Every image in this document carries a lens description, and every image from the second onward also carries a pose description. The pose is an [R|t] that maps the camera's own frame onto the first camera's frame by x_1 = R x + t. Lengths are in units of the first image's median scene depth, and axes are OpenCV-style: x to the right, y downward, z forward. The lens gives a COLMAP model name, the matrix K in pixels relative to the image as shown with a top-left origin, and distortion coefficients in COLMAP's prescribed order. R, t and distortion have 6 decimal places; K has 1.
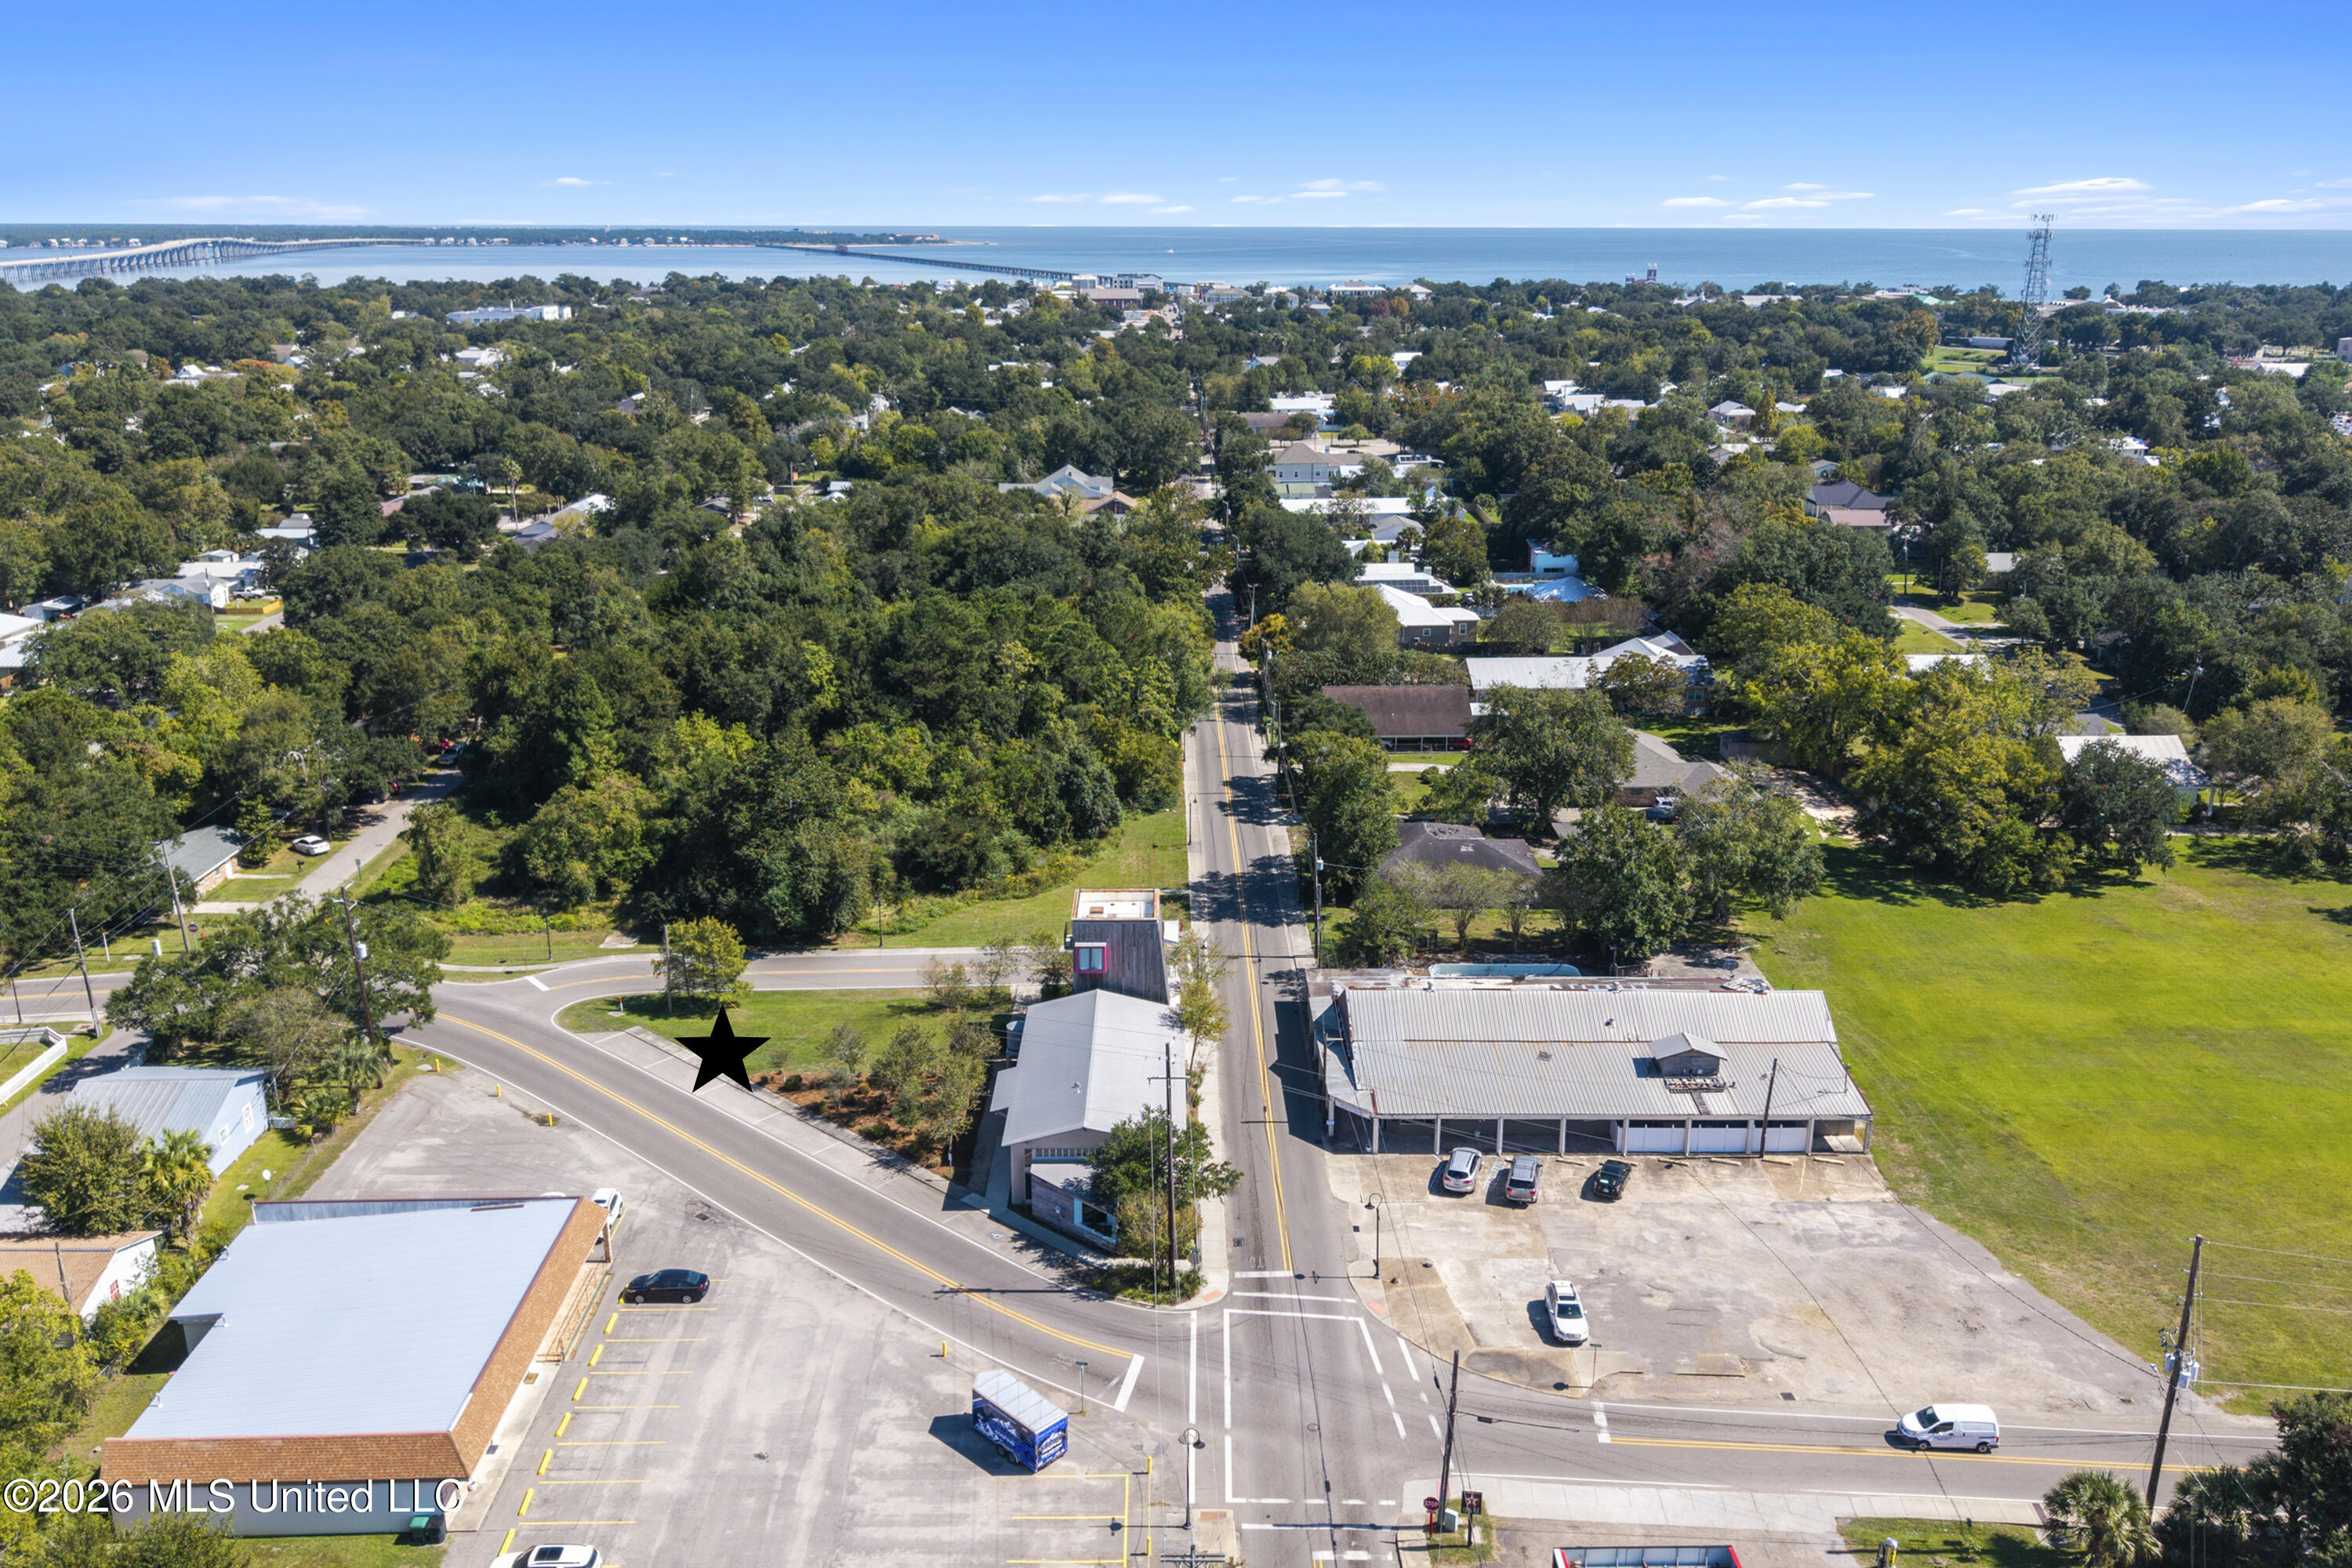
lens RADIAL K [[1870.3, 0, 1172.7], [0, 1870.3, 749.8], [0, 0, 1]] dist [0.076851, -0.122529]
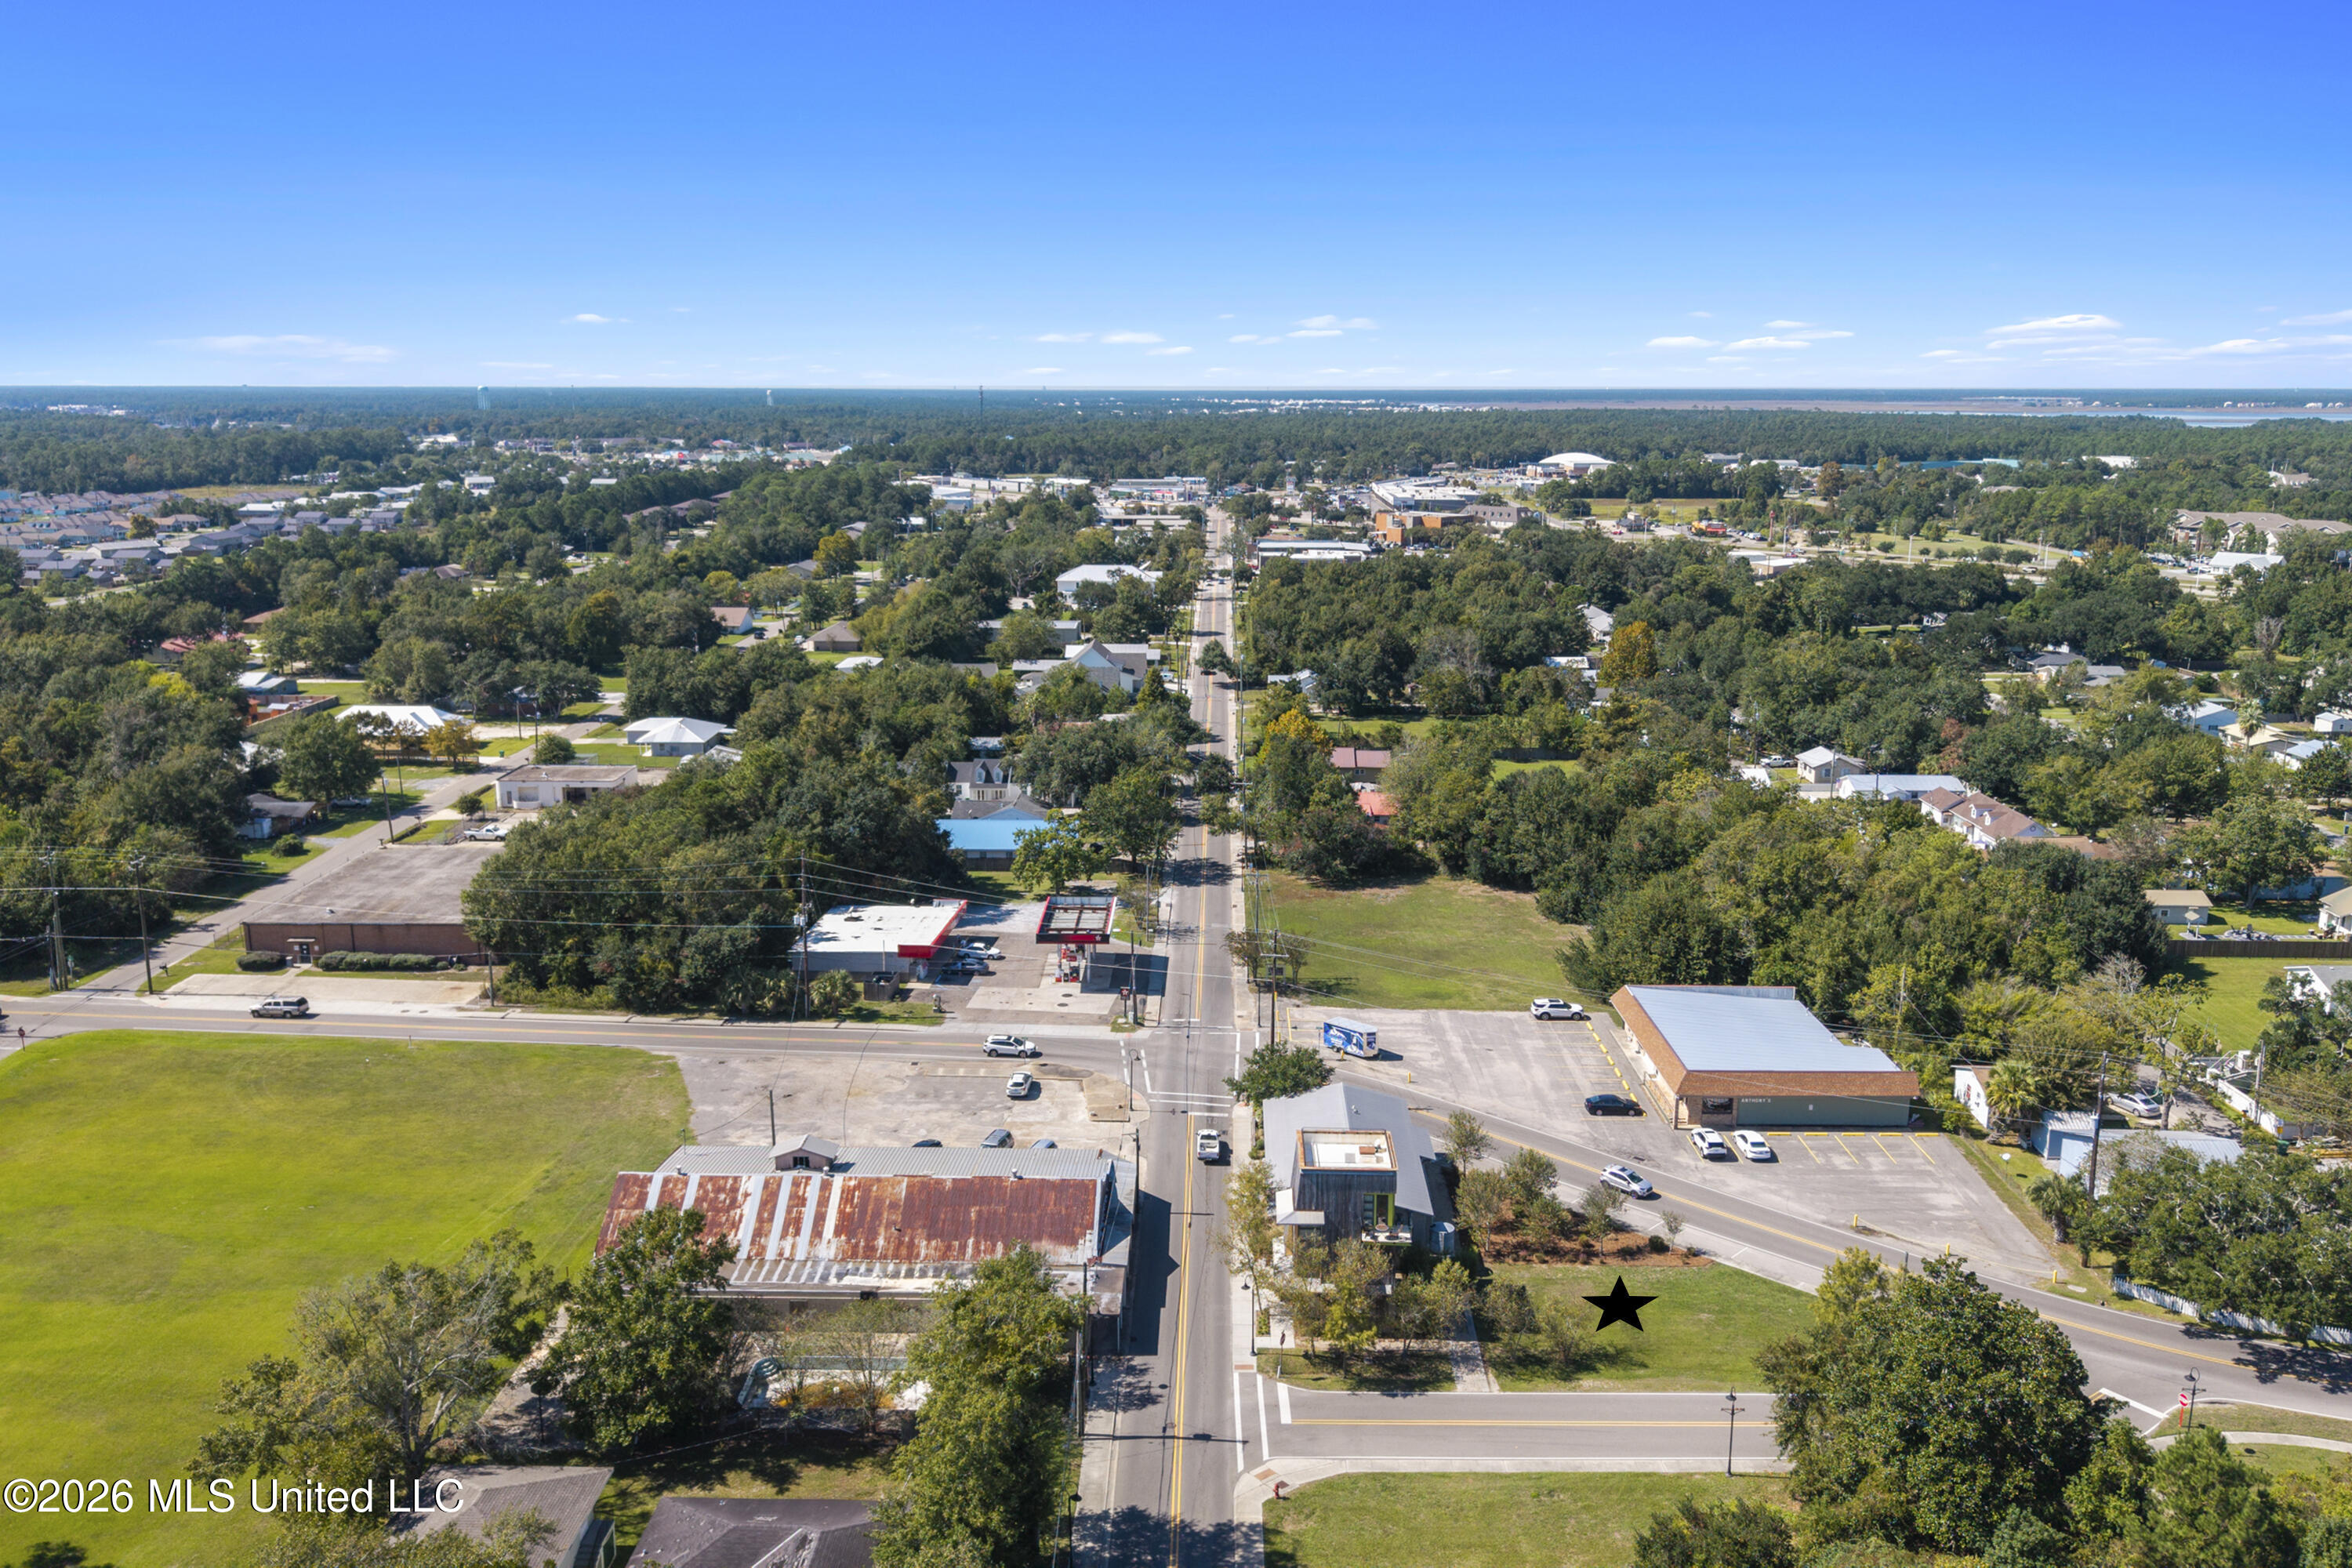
lens RADIAL K [[1838.5, 0, 1174.4], [0, 1838.5, 758.0], [0, 0, 1]] dist [0.101723, -0.206147]
pose [[-0.999480, -0.003736, 0.032026, 0.026437], [0.011187, 0.891386, 0.453107, -0.533760], [-0.030240, 0.453229, -0.890881, 1.872831]]
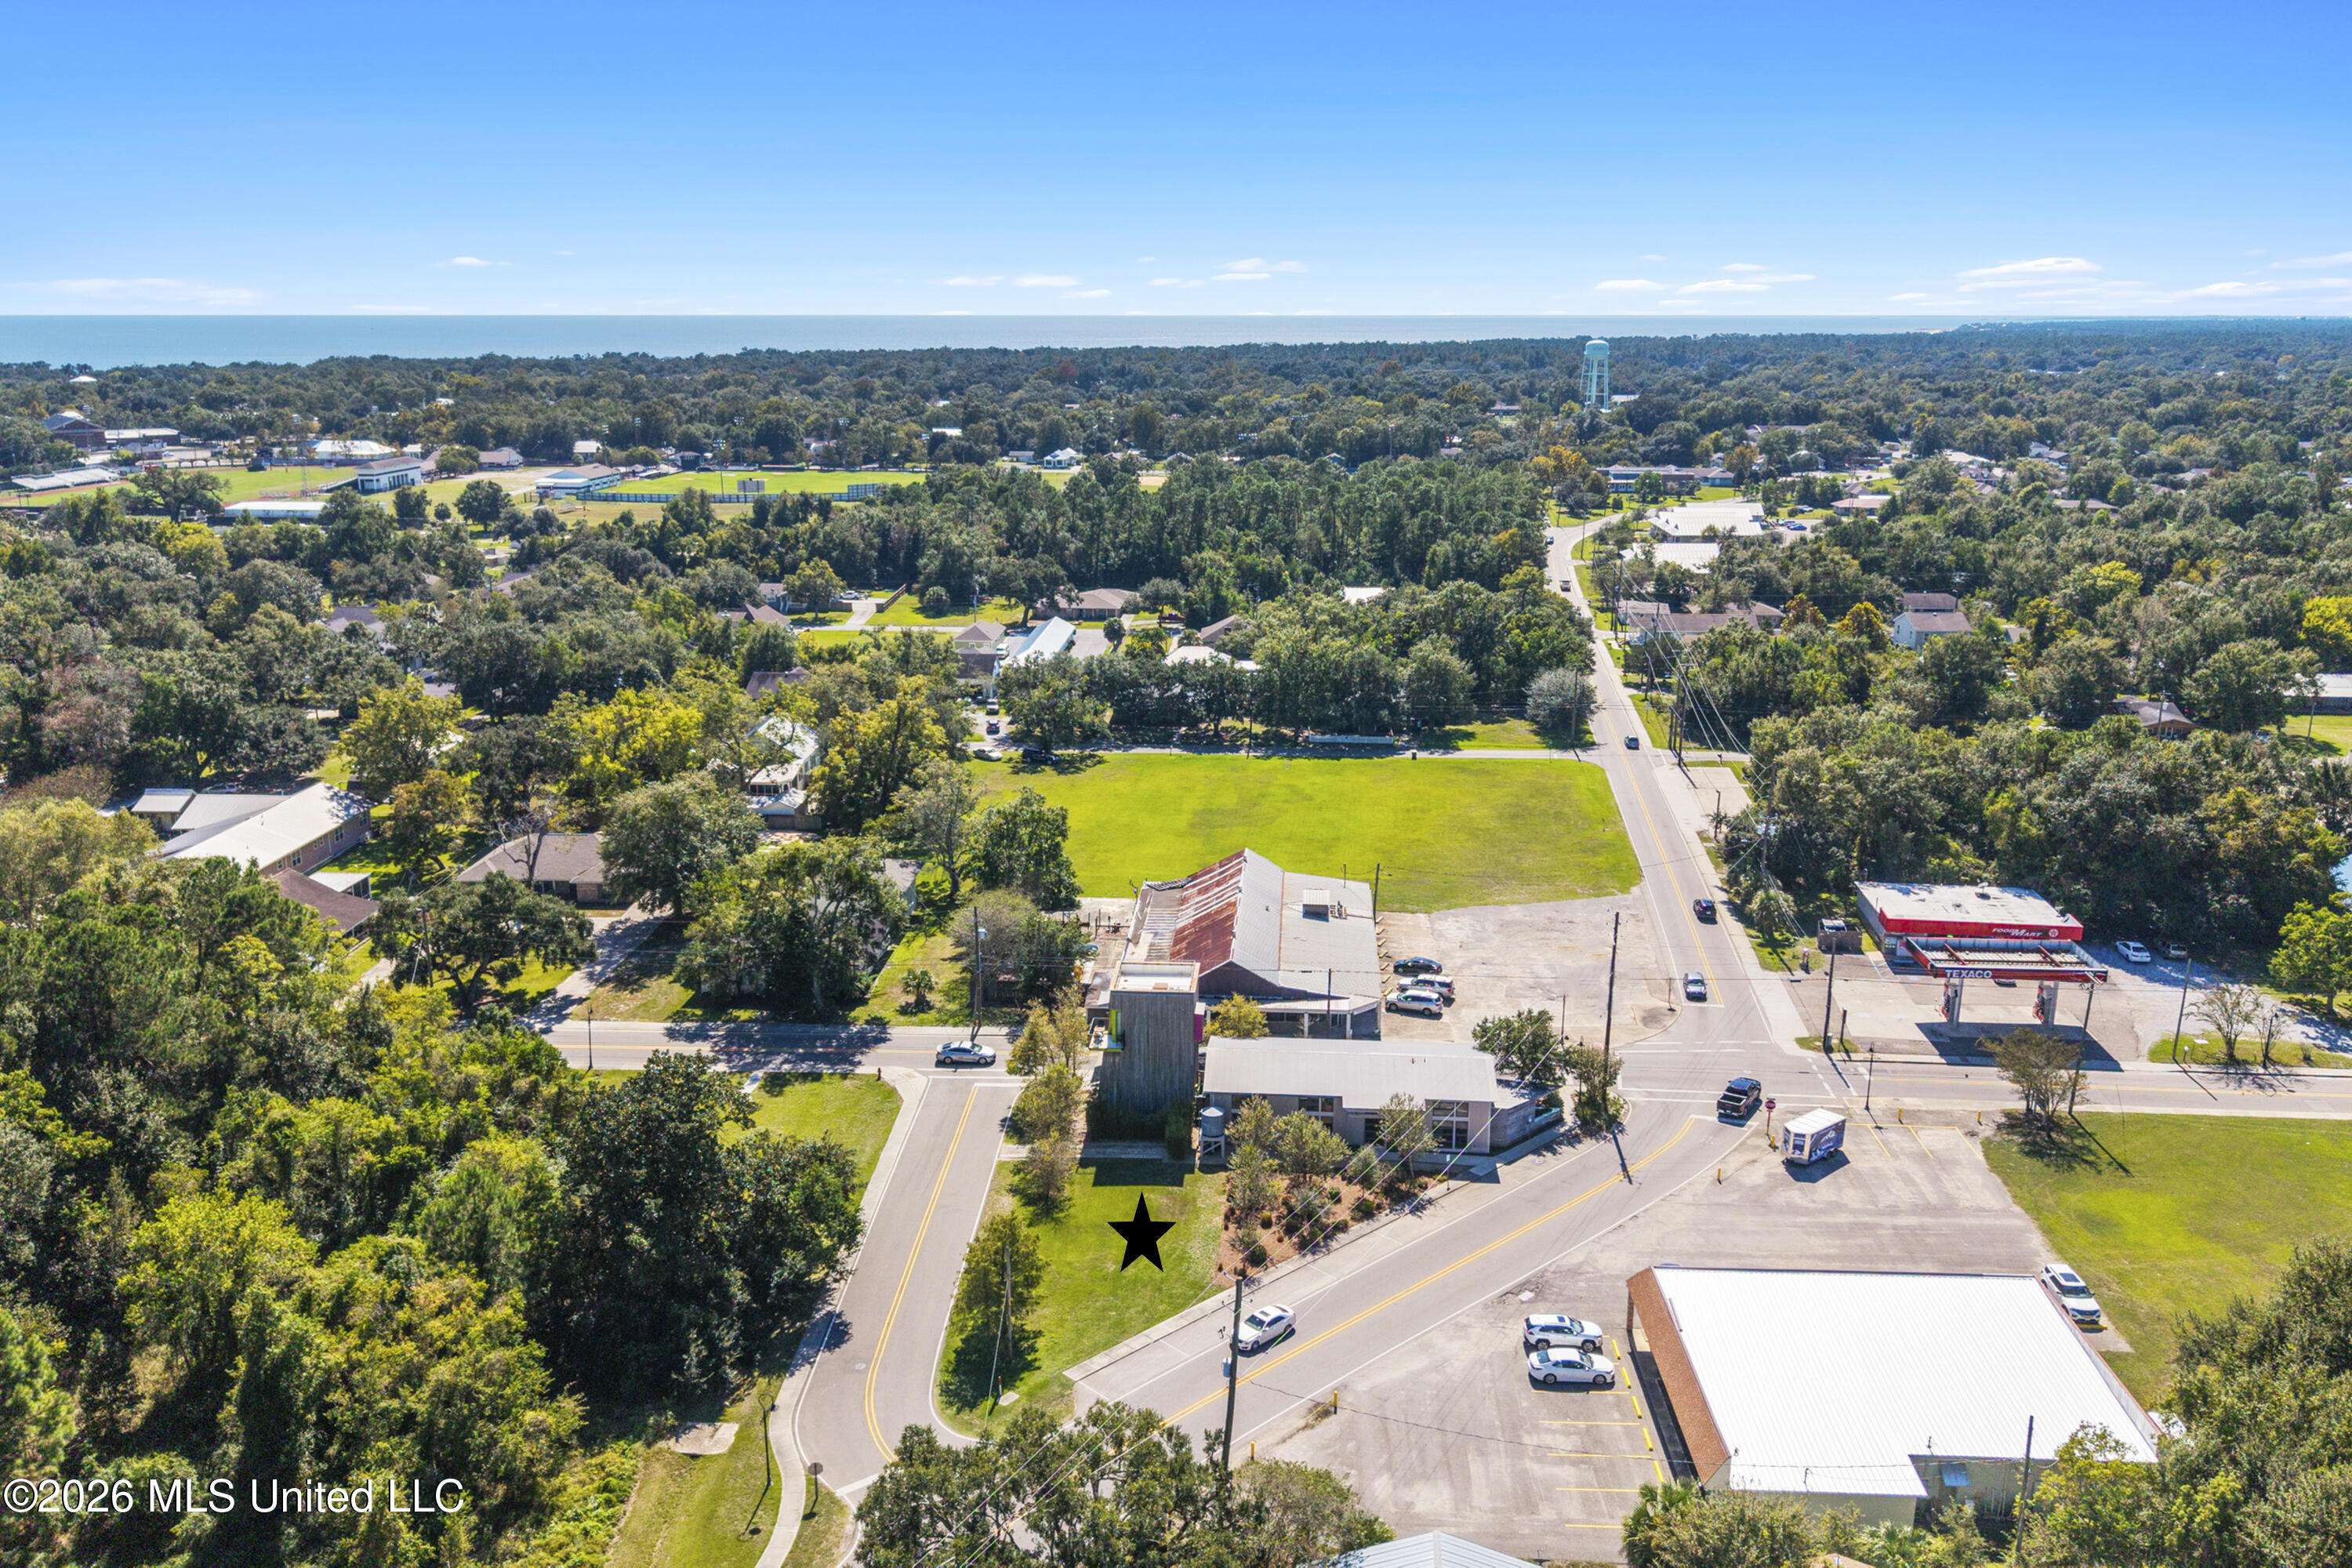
lens RADIAL K [[1870.3, 0, 1172.7], [0, 1870.3, 749.8], [0, 0, 1]] dist [0.076851, -0.122529]
pose [[0.077373, -0.229999, 0.970110, -1.089179], [0.272942, 0.940741, 0.201267, -0.260486], [-0.958914, 0.249211, 0.135564, 0.902905]]
